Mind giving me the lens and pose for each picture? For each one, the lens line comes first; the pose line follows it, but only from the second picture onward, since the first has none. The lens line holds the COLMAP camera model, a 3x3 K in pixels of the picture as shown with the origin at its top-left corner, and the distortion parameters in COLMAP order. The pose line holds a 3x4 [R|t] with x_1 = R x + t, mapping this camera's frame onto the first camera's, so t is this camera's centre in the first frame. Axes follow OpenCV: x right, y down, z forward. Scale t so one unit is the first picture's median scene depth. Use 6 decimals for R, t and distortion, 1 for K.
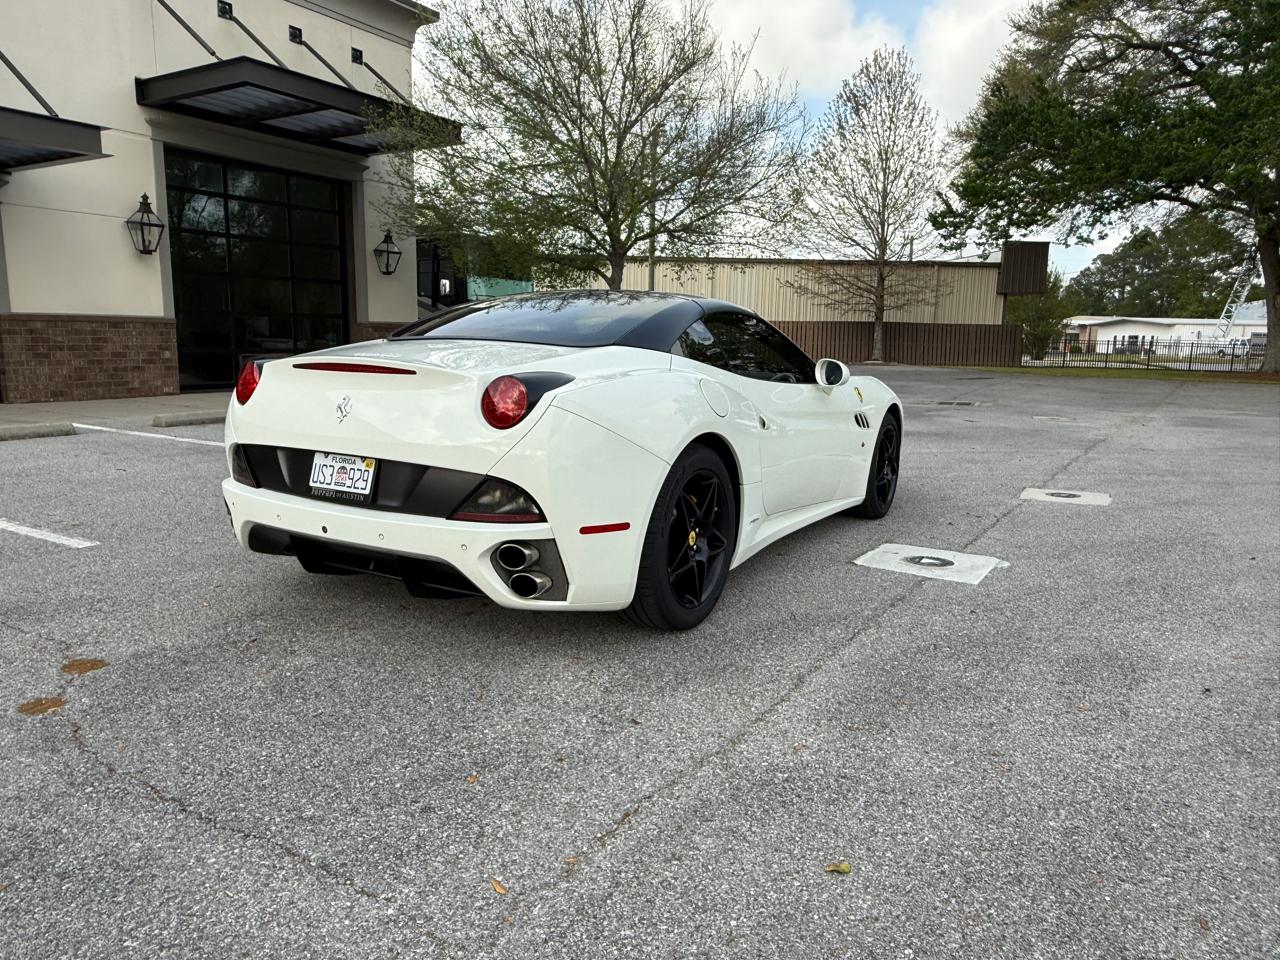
lens RADIAL K [[899.9, 0, 629.4], [0, 899.9, 482.7], [0, 0, 1]] dist [-0.004163, 0.006354]
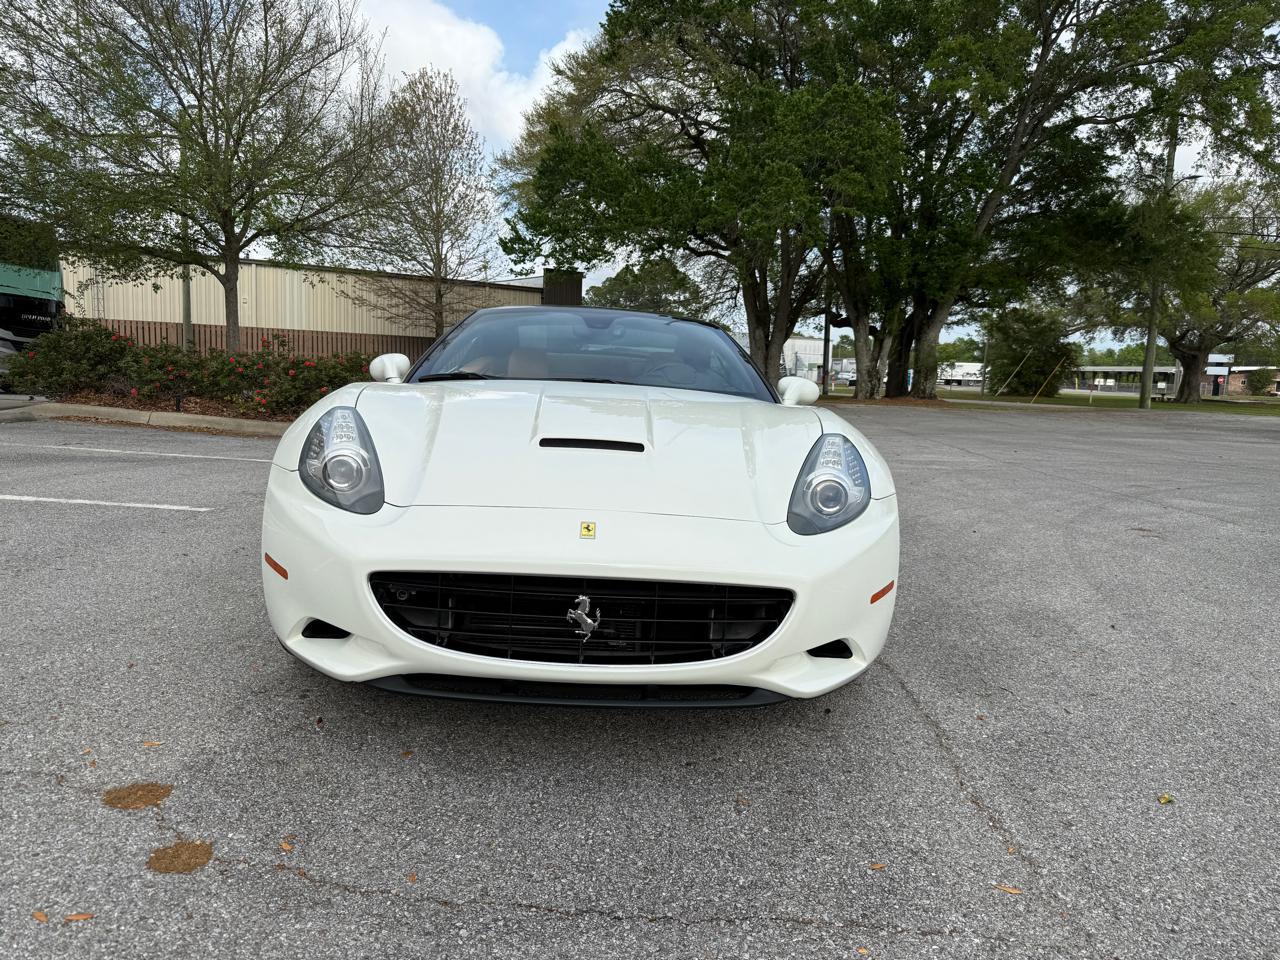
lens RADIAL K [[895.8, 0, 641.8], [0, 895.8, 494.0], [0, 0, 1]] dist [0.004773, -0.009835]
pose [[0.861782, -0.050597, 0.504750, -0.134344], [0.052206, 0.998576, 0.010966, -0.003281], [-0.504586, 0.016901, 0.863196, 0.045787]]
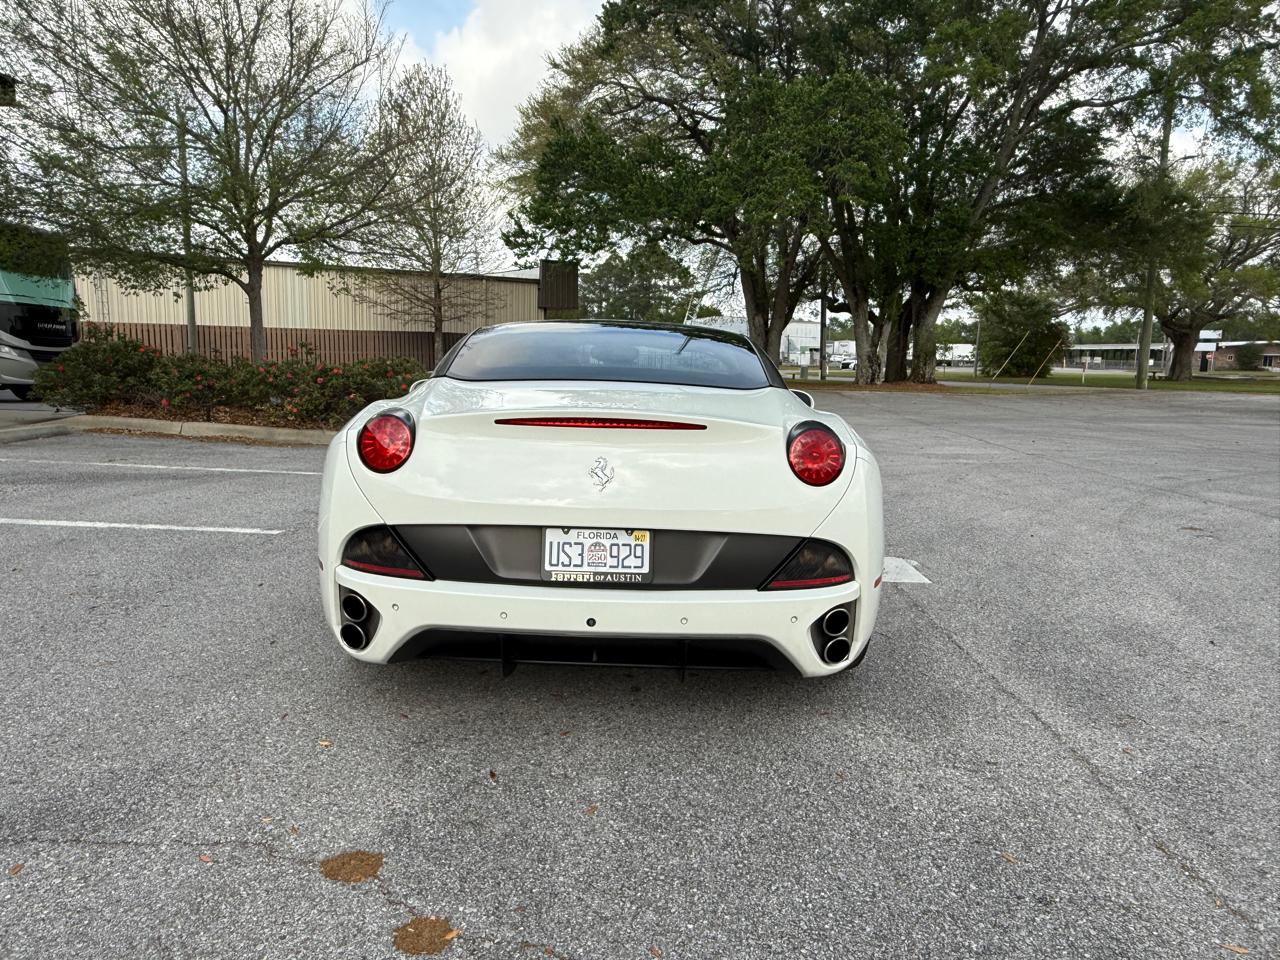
lens RADIAL K [[886.8, 0, 633.4], [0, 886.8, 496.1], [0, 0, 1]] dist [-0.001320, -0.001197]
pose [[0.860895, -0.077651, 0.502823, -0.164021], [0.073078, 0.996909, 0.028833, -0.019286], [-0.503507, 0.011923, 0.863909, 0.064089]]
